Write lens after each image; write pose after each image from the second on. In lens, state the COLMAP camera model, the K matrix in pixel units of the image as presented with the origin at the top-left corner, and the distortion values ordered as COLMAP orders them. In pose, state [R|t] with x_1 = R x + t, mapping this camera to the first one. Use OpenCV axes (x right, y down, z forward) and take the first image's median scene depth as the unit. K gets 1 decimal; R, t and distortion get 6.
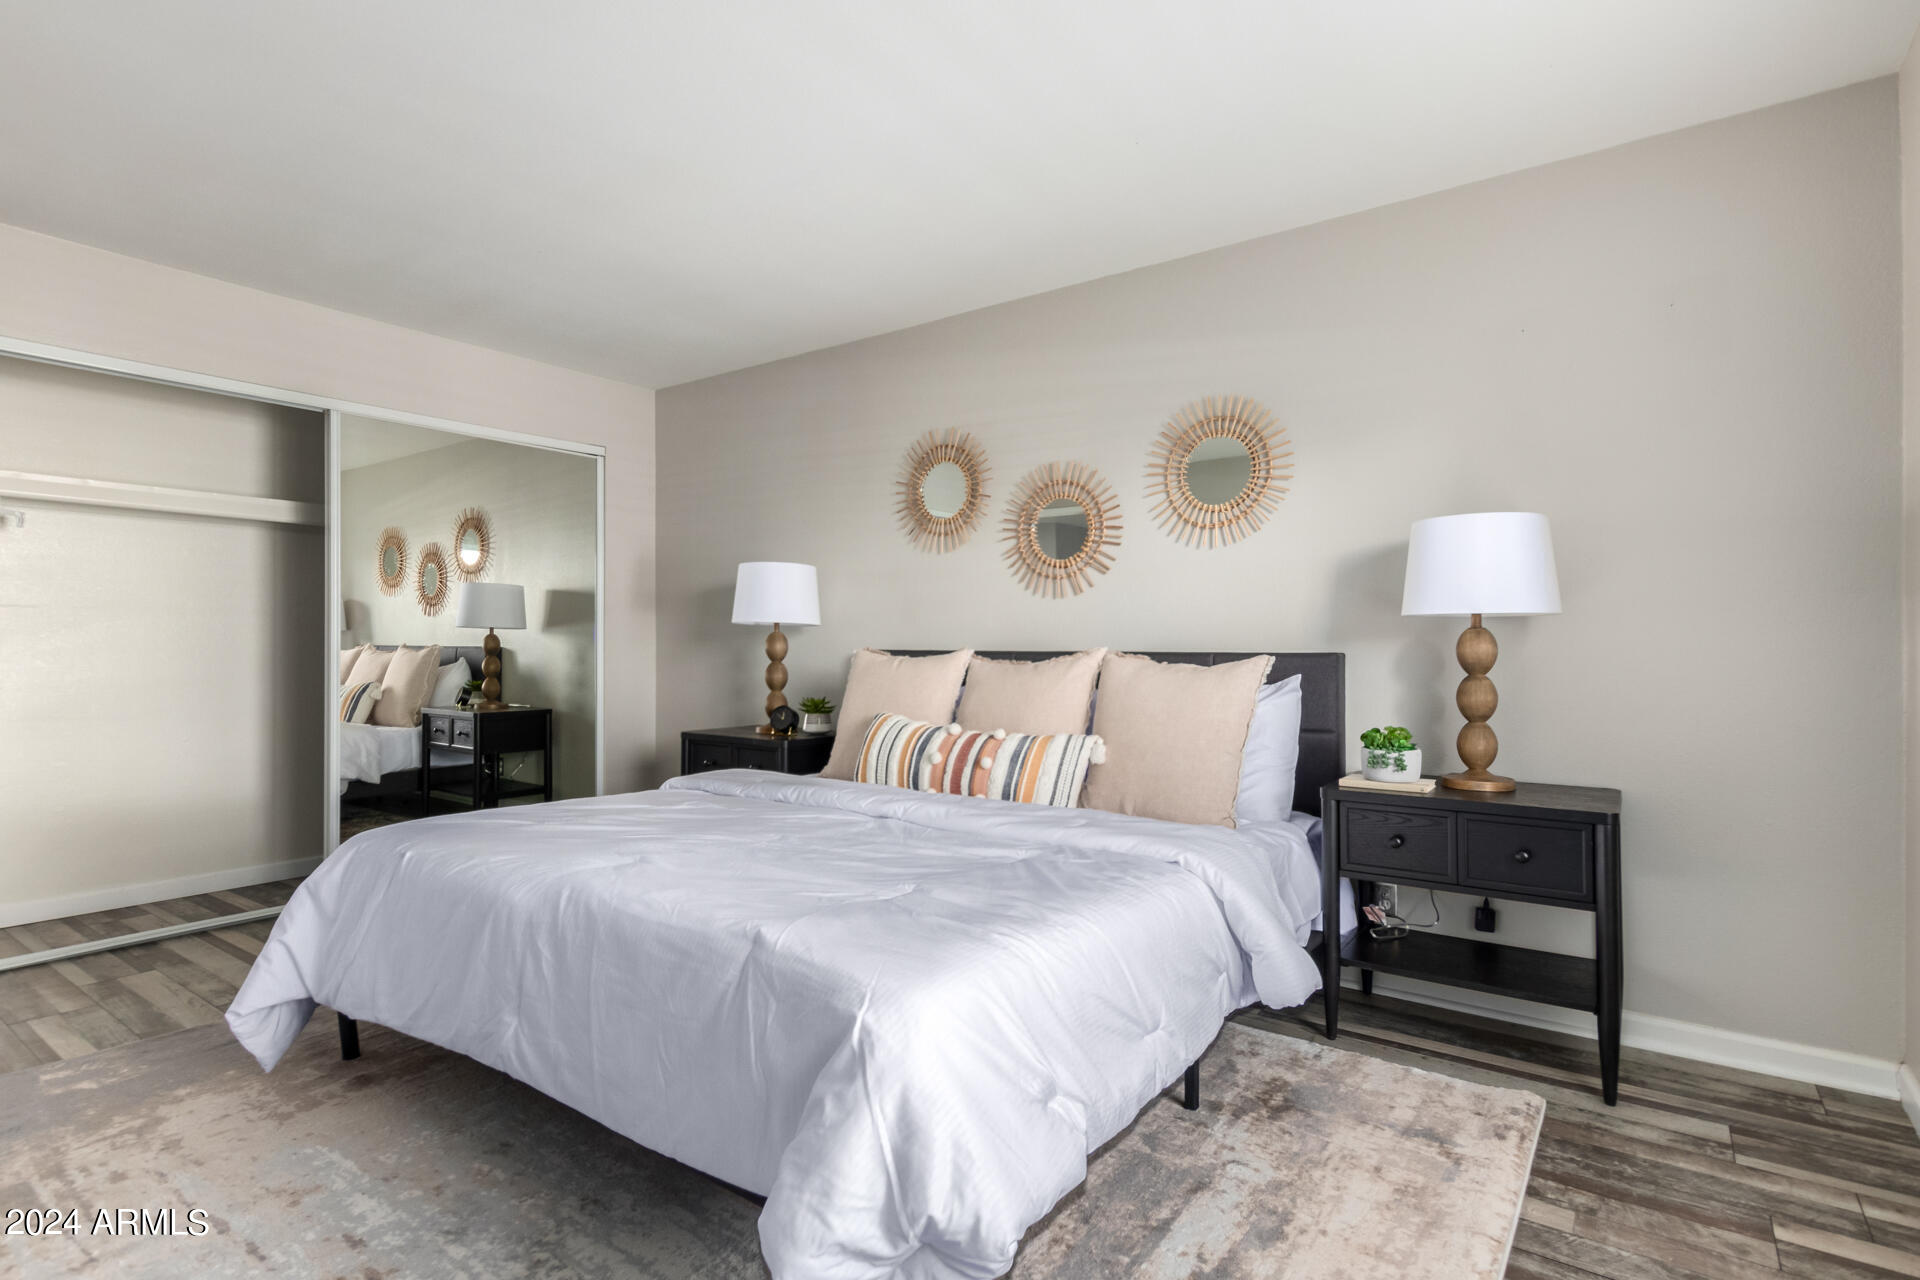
lens RADIAL K [[933.6, 0, 961.0], [0, 933.6, 643.4], [0, 0, 1]] dist [0.010896, -0.004990]
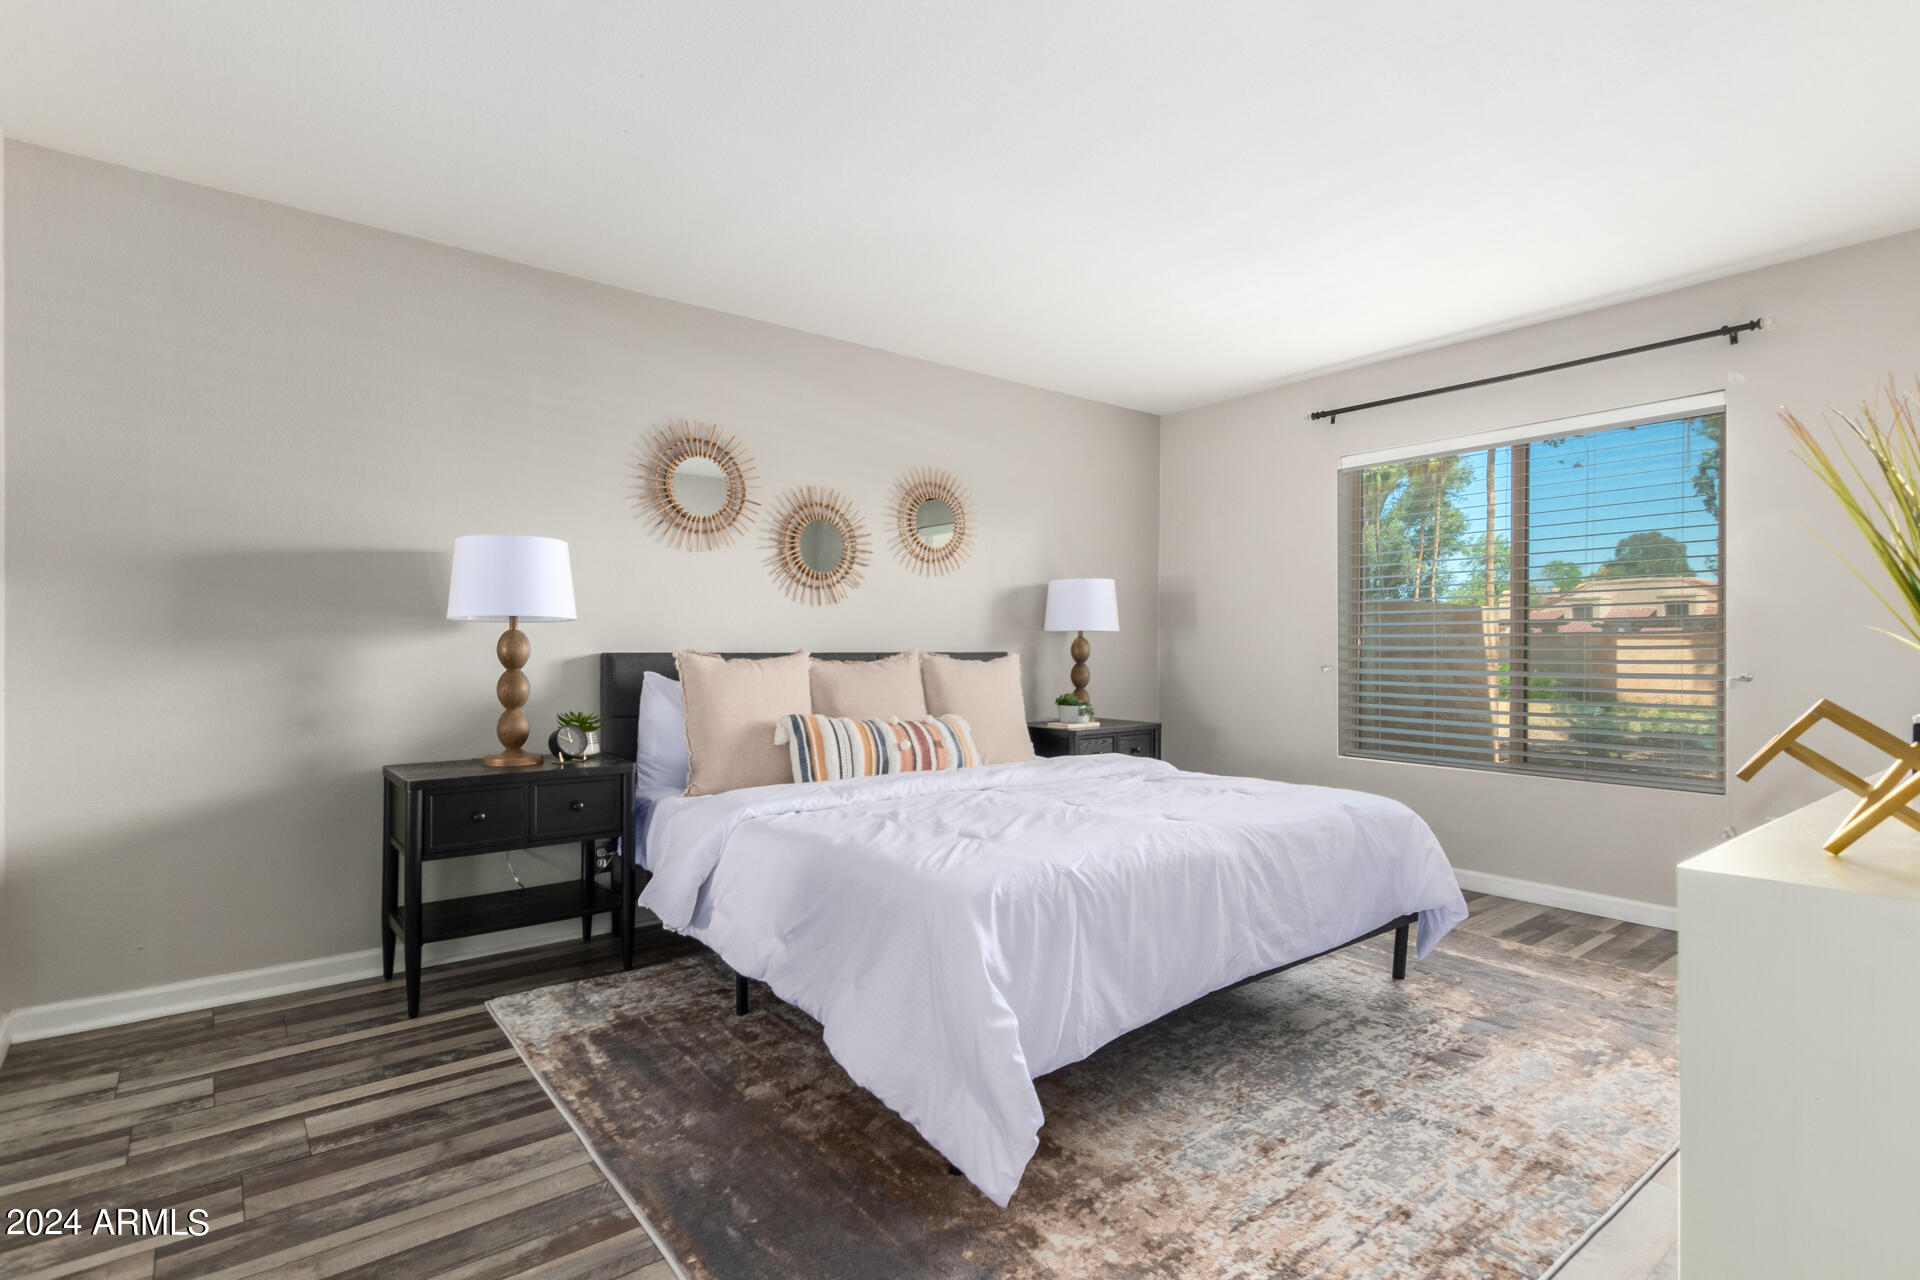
lens RADIAL K [[933.6, 0, 961.4], [0, 933.6, 640.1], [0, 0, 1]] dist [0.010896, -0.004990]
pose [[0.288334, 0.006053, 0.957511, -0.969334], [-0.005513, 0.999974, -0.004661, -0.002228], [-0.957514, -0.003935, 0.288359, 0.523527]]
